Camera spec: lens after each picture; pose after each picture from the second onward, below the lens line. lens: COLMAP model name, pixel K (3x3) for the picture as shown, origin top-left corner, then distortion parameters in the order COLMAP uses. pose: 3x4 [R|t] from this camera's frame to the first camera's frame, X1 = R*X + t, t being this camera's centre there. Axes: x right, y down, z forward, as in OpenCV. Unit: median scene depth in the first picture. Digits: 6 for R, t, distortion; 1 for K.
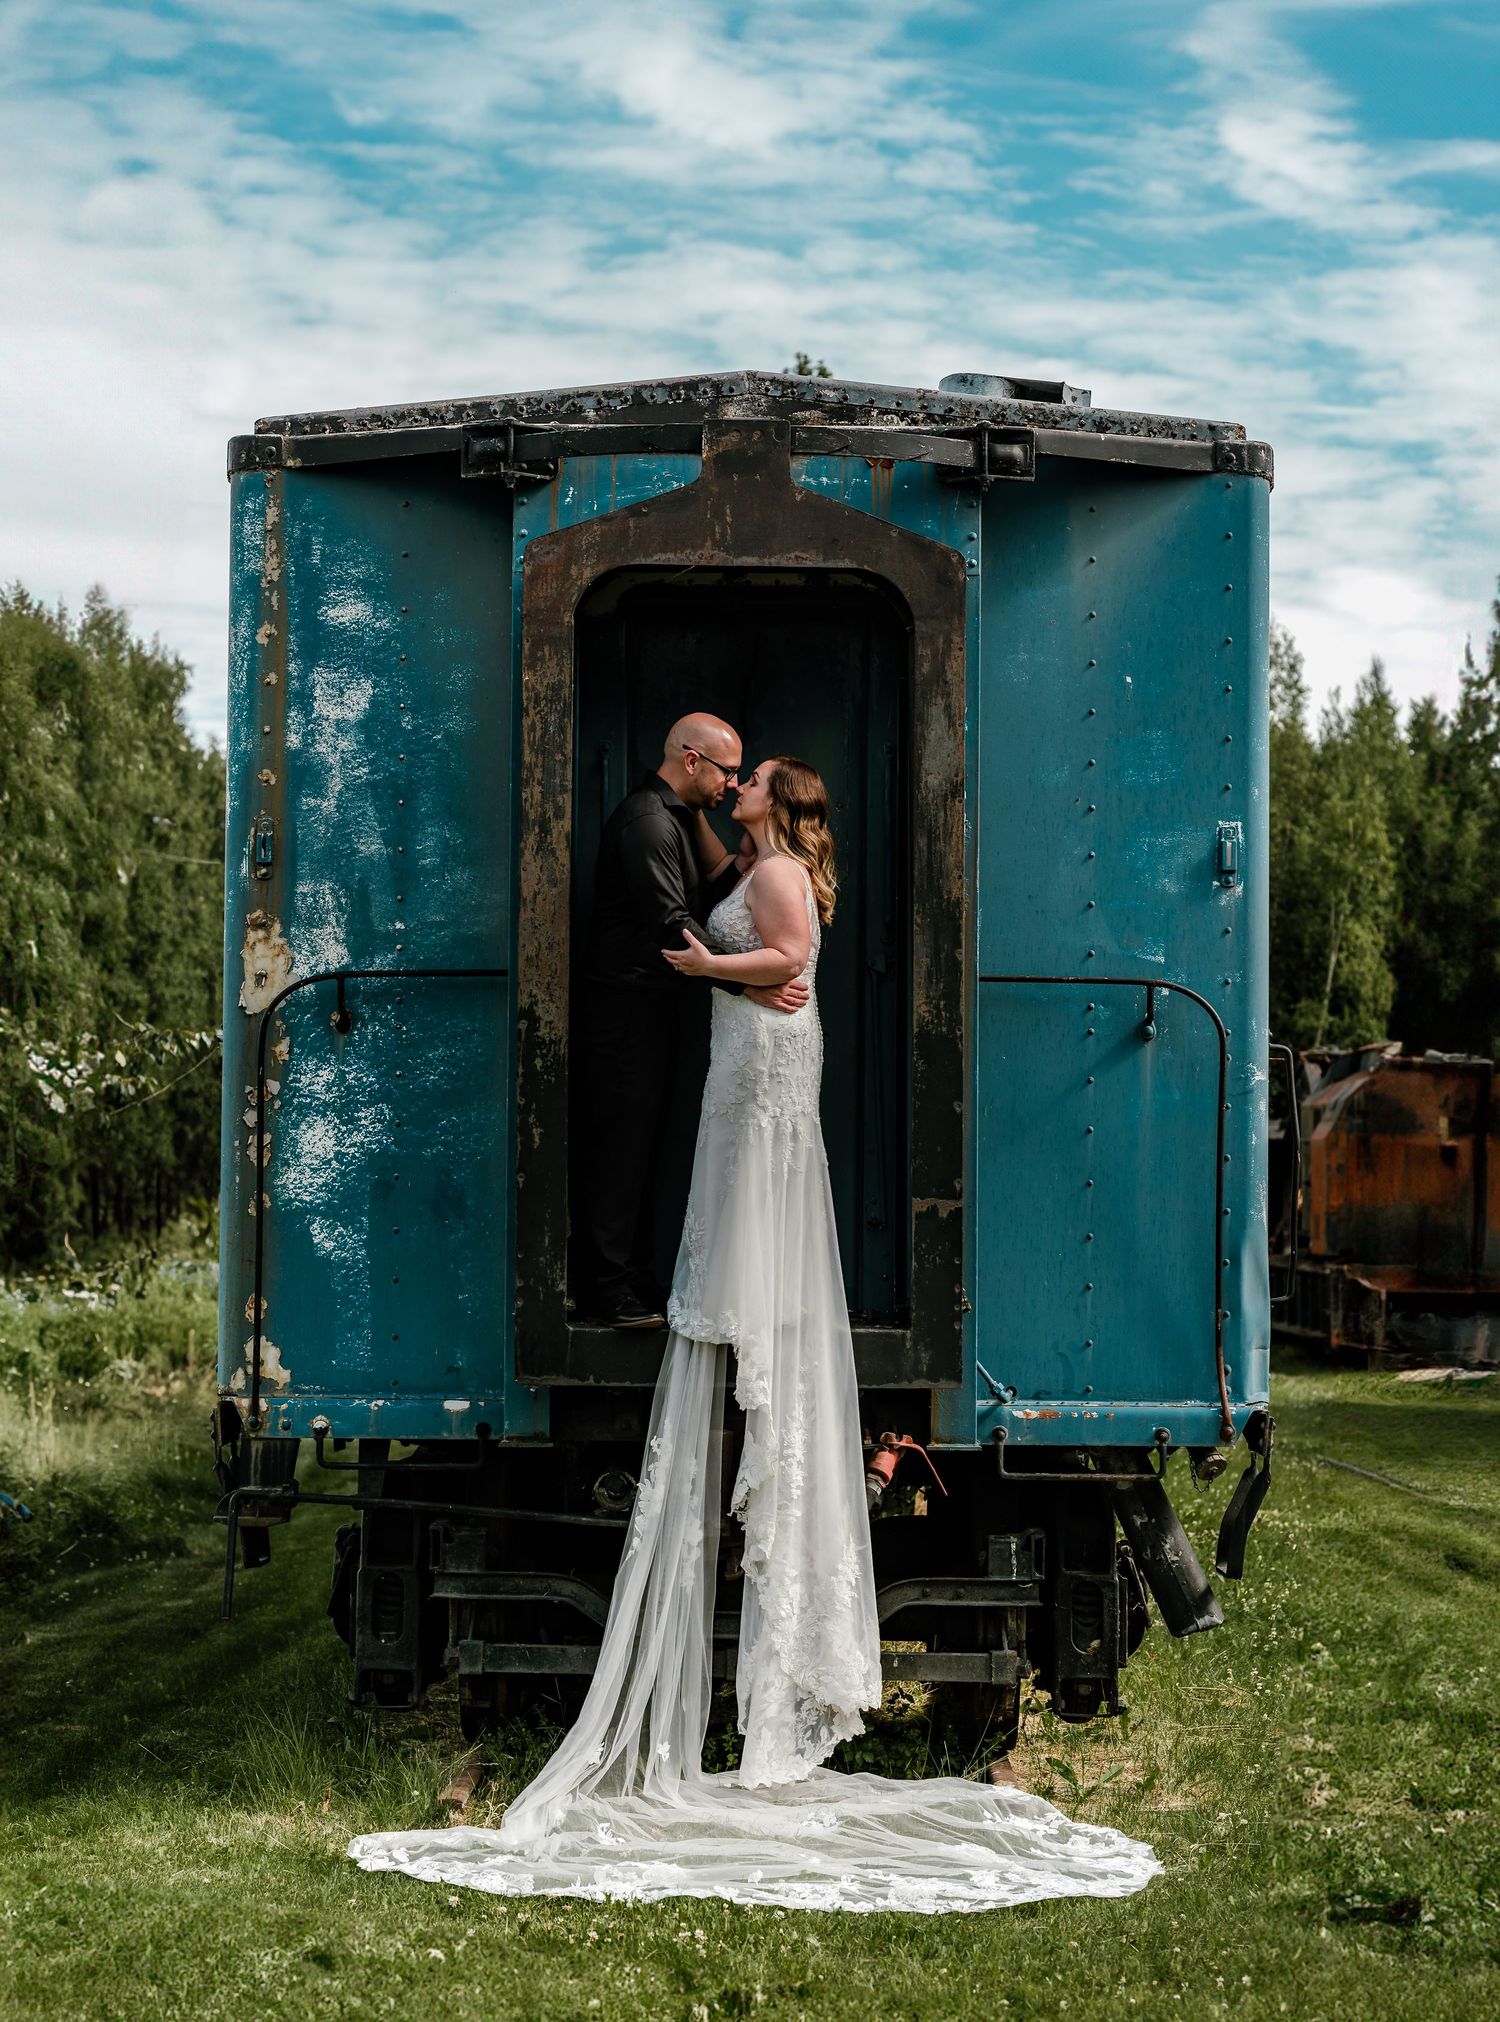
lens RADIAL K [[4550.4, 0, 750.0], [0, 4550.4, 1011.0], [0, 0, 1]] dist [-0.030097, 0.287968]
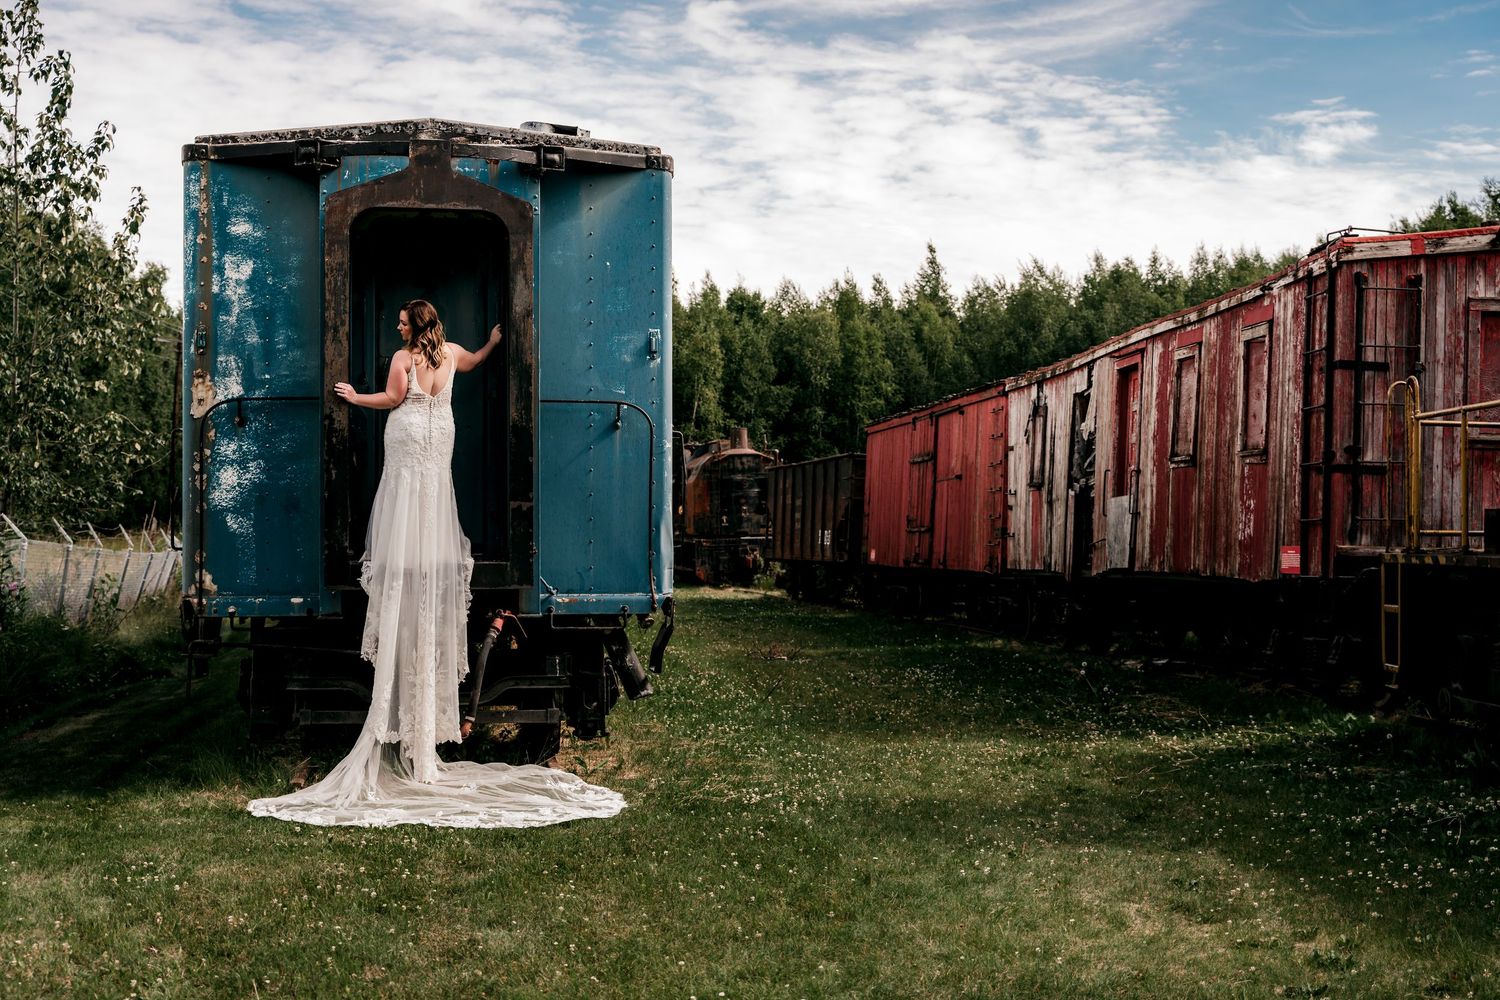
lens RADIAL K [[2033.4, 0, 750.0], [0, 2033.4, 500.0], [0, 0, 1]] dist [-0.006020, -0.034852]
pose [[0.988085, -0.007921, 0.153707, -0.000313], [0.002516, 0.999373, 0.035328, 0.006165], [-0.153890, -0.034521, 0.987485, 0.021991]]
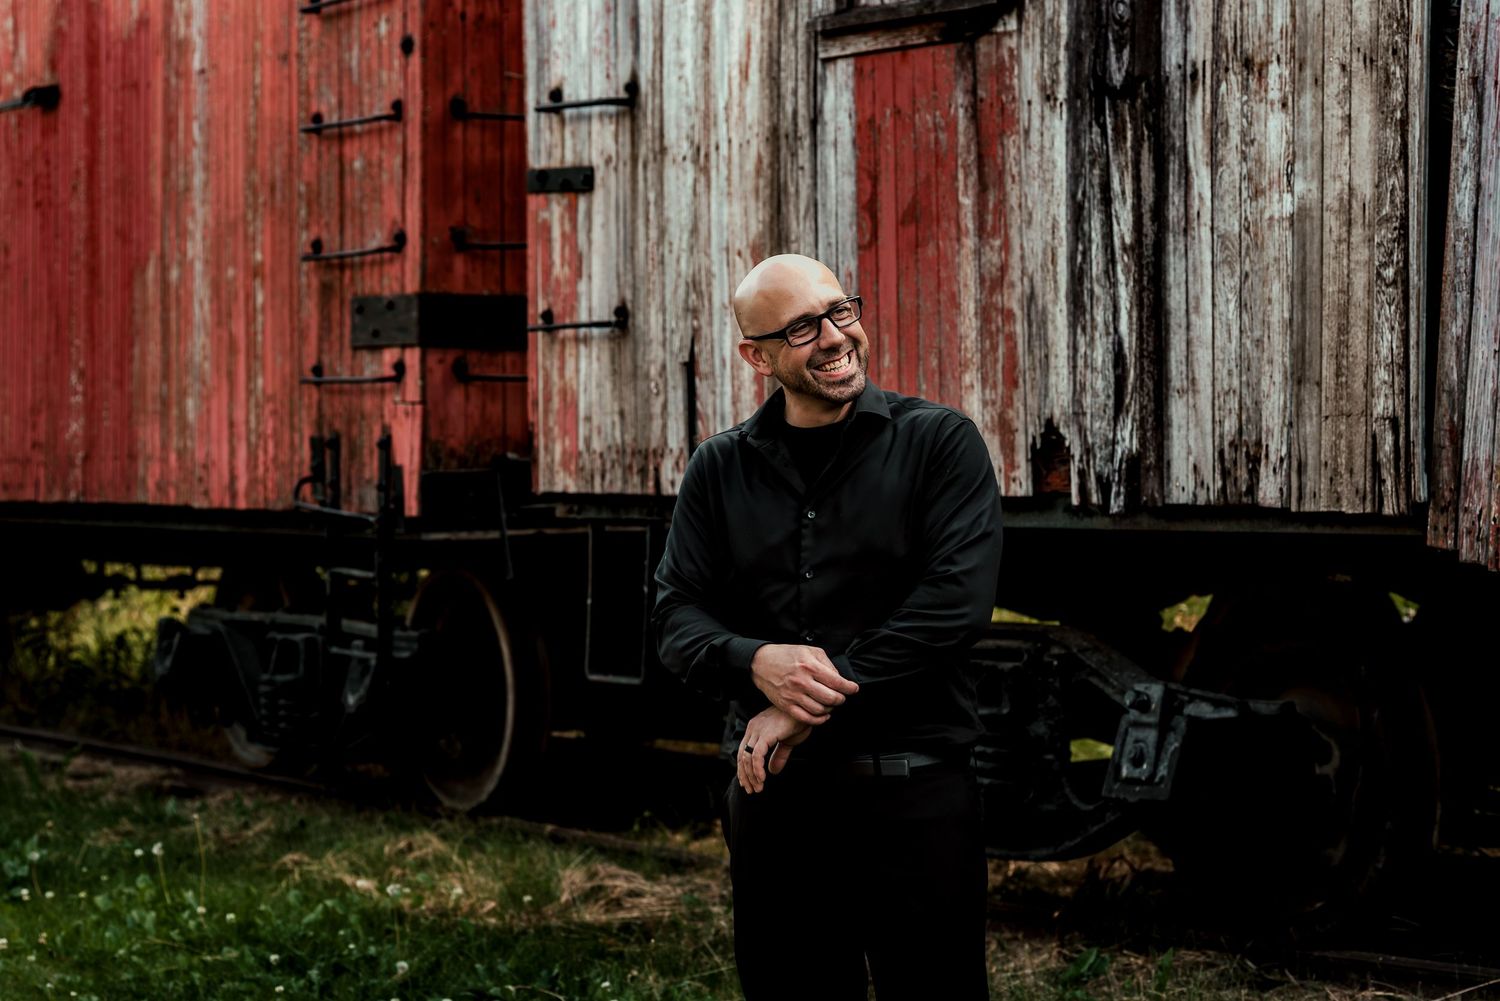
lens RADIAL K [[3706.9, 0, 750.0], [0, 3706.9, 500.5], [0, 0, 1]] dist [-0.026372, -0.426456]
pose [[0.815664, -0.039506, 0.577175, 0.223611], [-0.005216, 0.997123, 0.075622, 0.114558], [-0.578502, -0.064692, 0.813111, 1.703501]]
